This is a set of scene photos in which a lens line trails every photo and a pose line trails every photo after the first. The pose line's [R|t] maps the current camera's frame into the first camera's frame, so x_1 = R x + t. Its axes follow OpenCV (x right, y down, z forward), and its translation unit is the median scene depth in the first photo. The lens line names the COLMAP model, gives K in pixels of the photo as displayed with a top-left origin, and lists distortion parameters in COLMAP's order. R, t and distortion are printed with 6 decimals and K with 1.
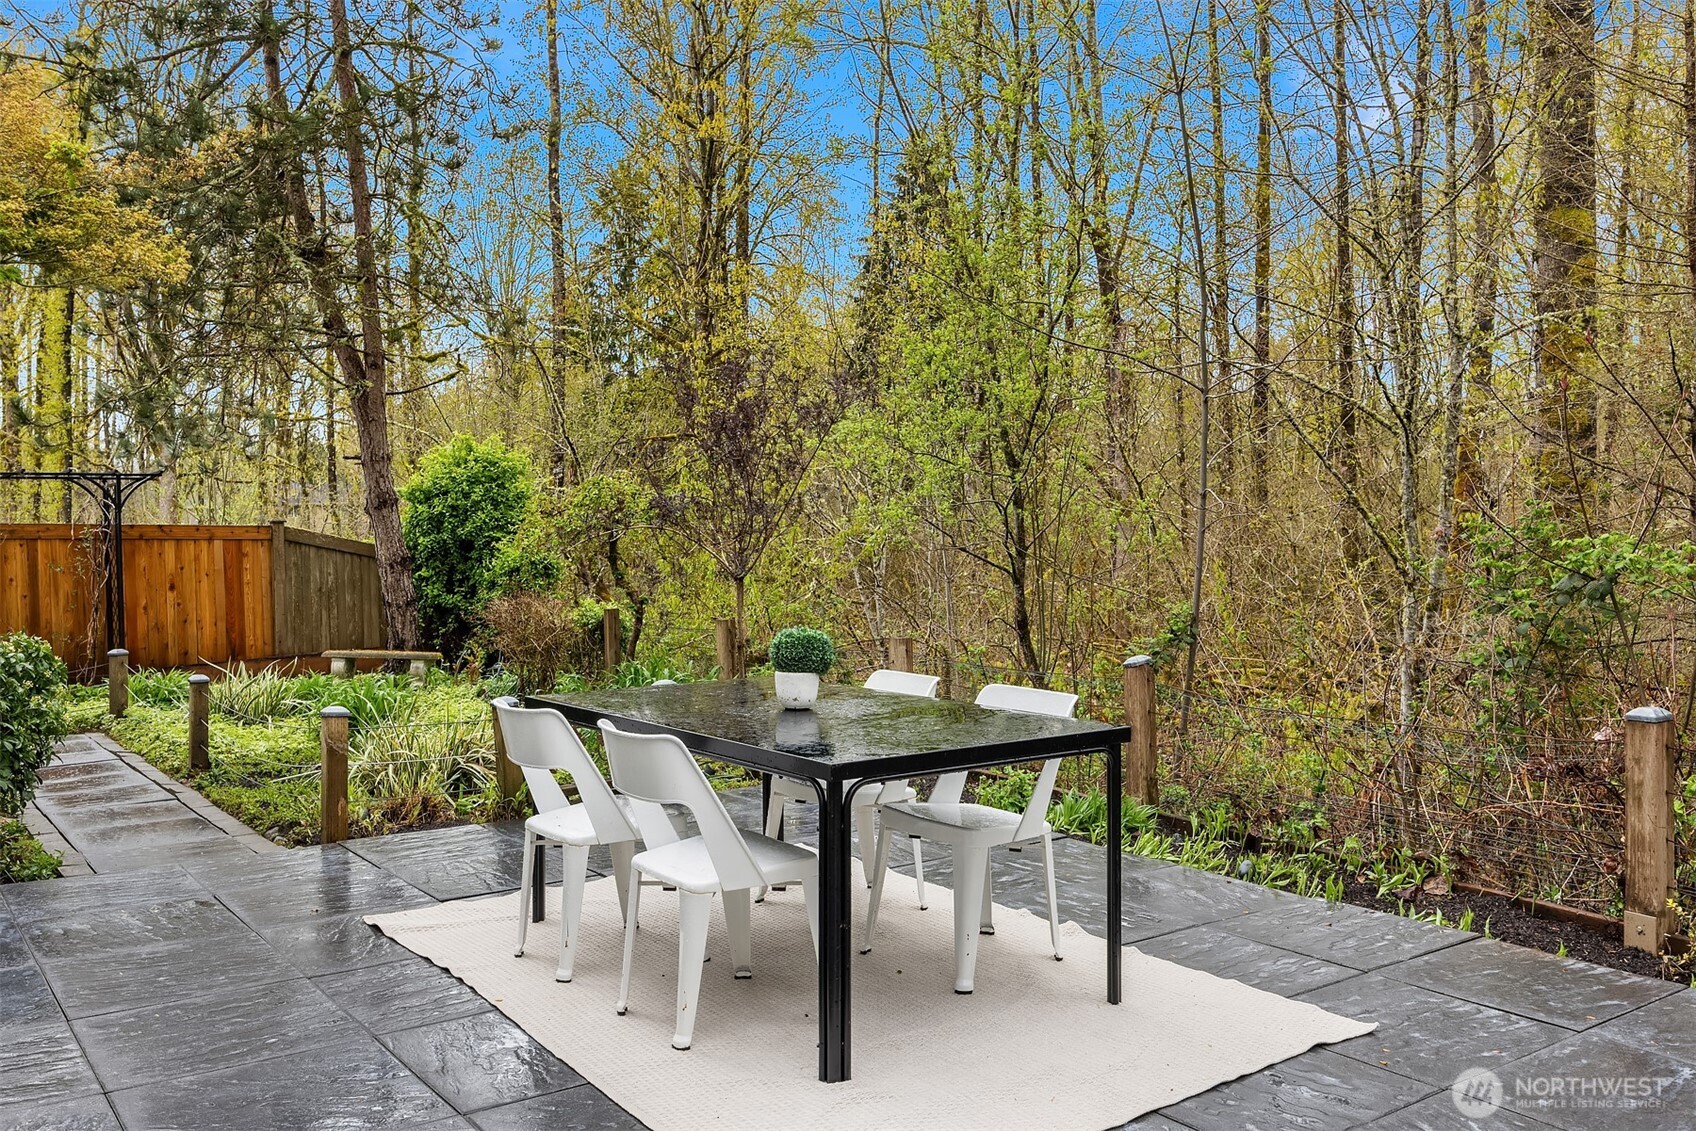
lens RADIAL K [[1439.5, 0, 850.4], [0, 1439.5, 575.6], [0, 0, 1]] dist [0.001336, 0.003804]
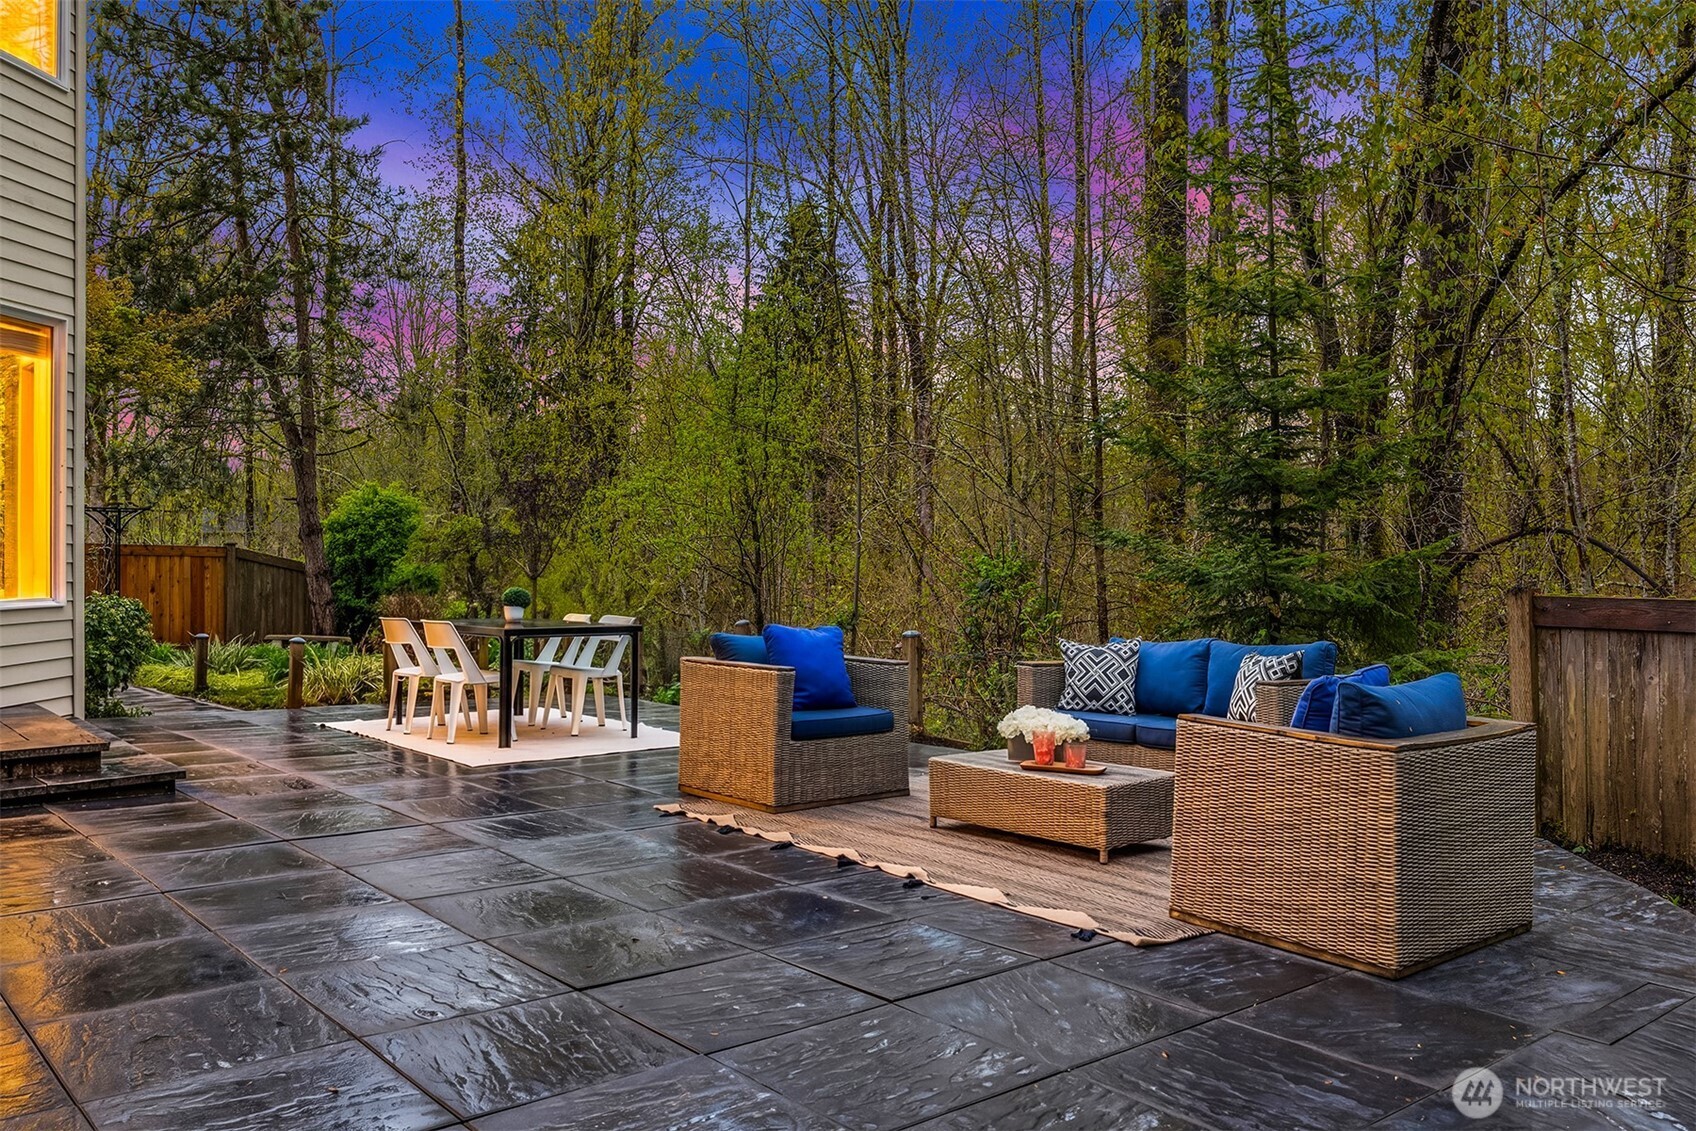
lens RADIAL K [[1382.7, 0, 847.9], [0, 1382.7, 551.6], [0, 0, 1]] dist [0.005679, -0.003245]
pose [[0.997466, 0.014351, 0.069677, 0.103455], [-0.011400, 0.999028, -0.042571, 0.020461], [-0.070221, 0.041669, 0.996661, -0.379999]]
